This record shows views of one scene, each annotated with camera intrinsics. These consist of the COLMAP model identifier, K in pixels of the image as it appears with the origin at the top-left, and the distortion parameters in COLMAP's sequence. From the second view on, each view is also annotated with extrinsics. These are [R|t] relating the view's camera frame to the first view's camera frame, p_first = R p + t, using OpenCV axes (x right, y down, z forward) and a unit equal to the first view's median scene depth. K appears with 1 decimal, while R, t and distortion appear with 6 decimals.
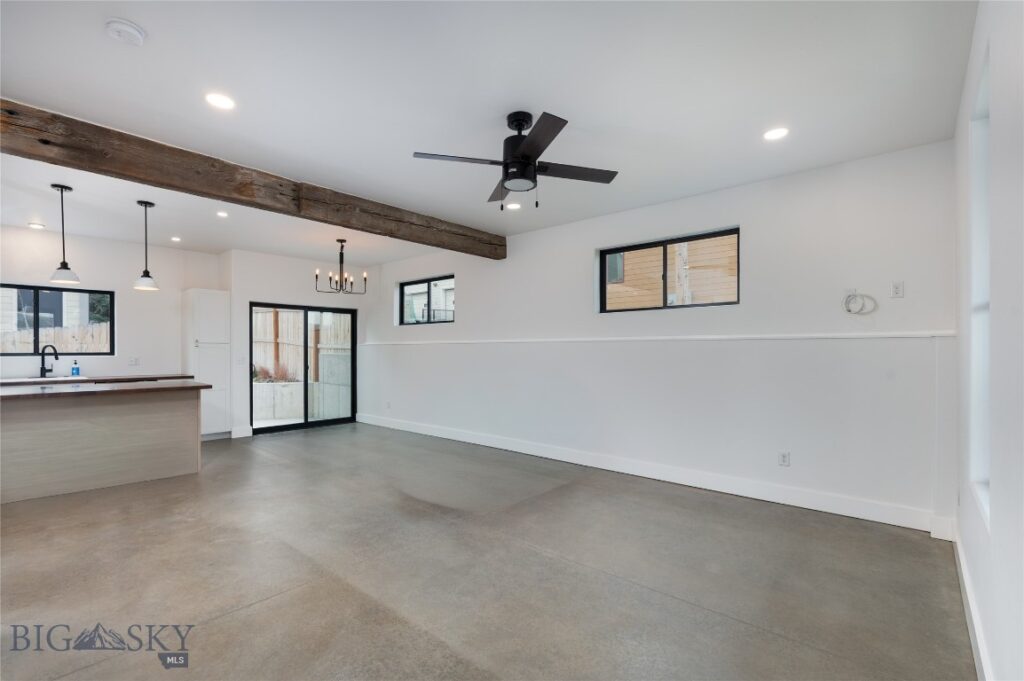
lens RADIAL K [[460.0, 0, 508.6], [0, 460.0, 351.2], [0, 0, 1]] dist [-0.000115, -0.000171]
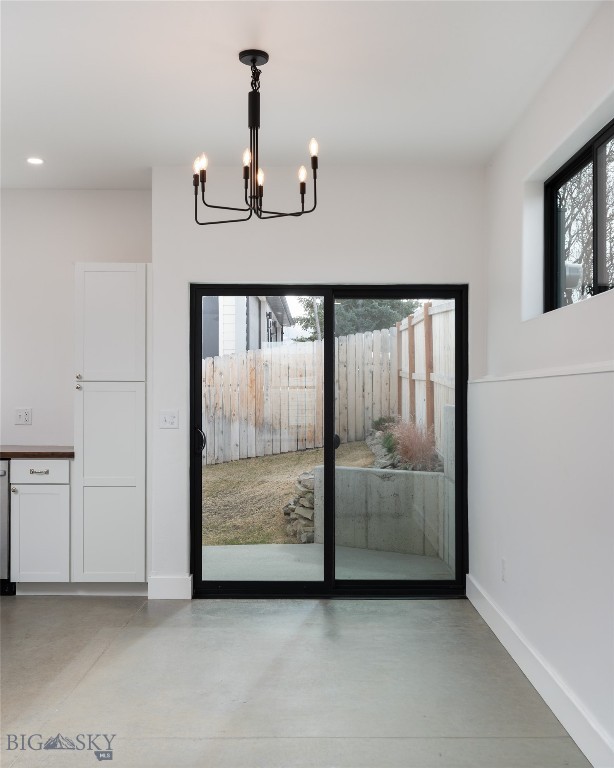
lens RADIAL K [[809.8, 0, 321.8], [0, 809.8, 386.6], [0, 0, 1]] dist [0.009085, 0.000000]
pose [[0.668326, -0.006527, -0.743840, 0.069054], [-0.004530, 0.999907, -0.012844, -0.002386], [0.743855, 0.011954, 0.668234, 0.523407]]
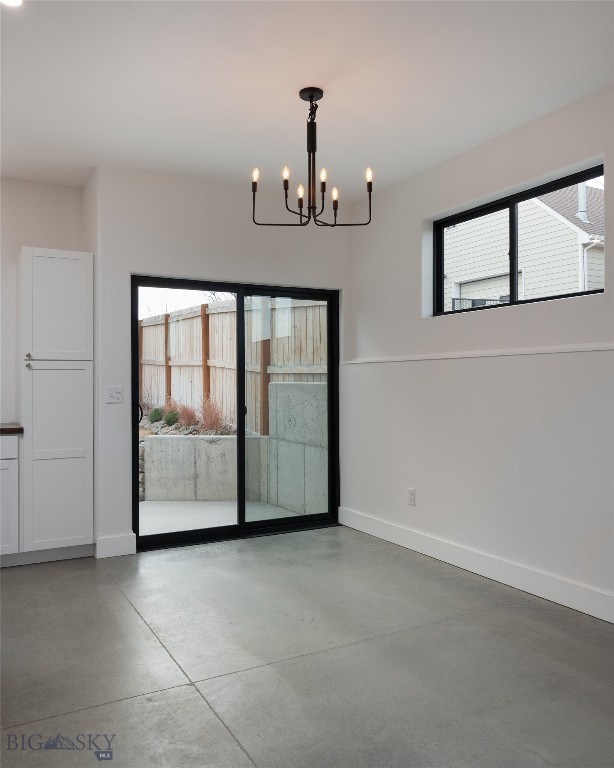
lens RADIAL K [[629.2, 0, 306.3], [0, 629.2, 371.2], [0, 0, 1]] dist [-0.003710, -0.001150]
pose [[0.941029, -0.011238, -0.338138, -0.148743], [0.004857, 0.999794, -0.019711, 0.007017], [0.338290, 0.016906, 0.940890, 0.391846]]
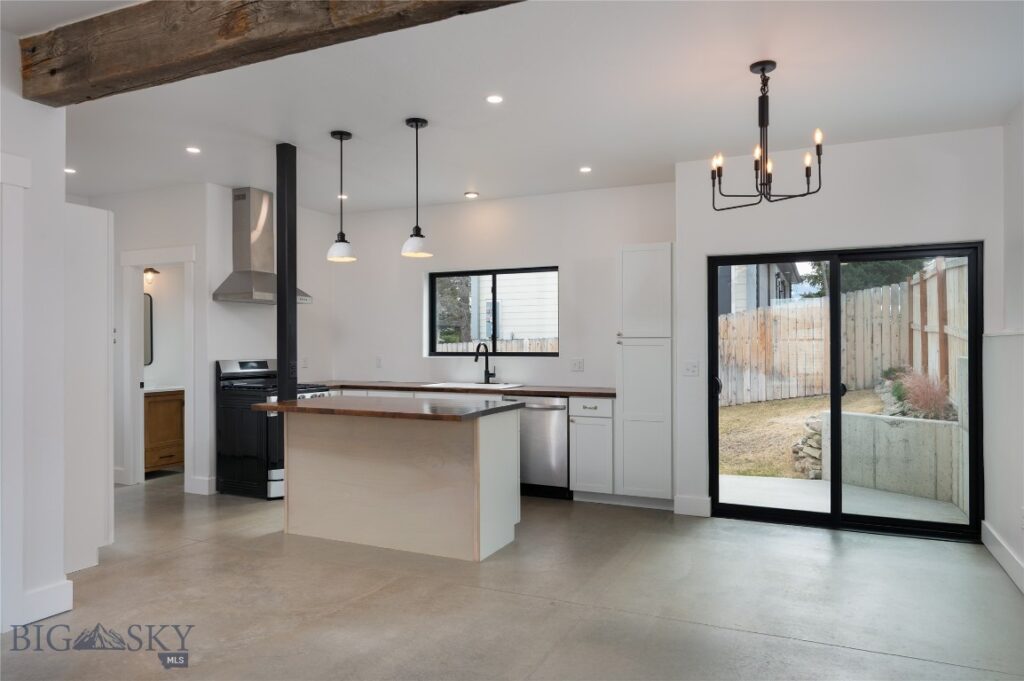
lens RADIAL K [[679.0, 0, 513.2], [0, 679.0, 343.3], [0, 0, 1]] dist [-0.004558, 0.005080]
pose [[0.290577, -0.003271, -0.956846, 0.091516], [-0.002647, 0.999988, -0.004222, -0.005288], [0.956848, 0.003760, 0.290565, 0.505708]]
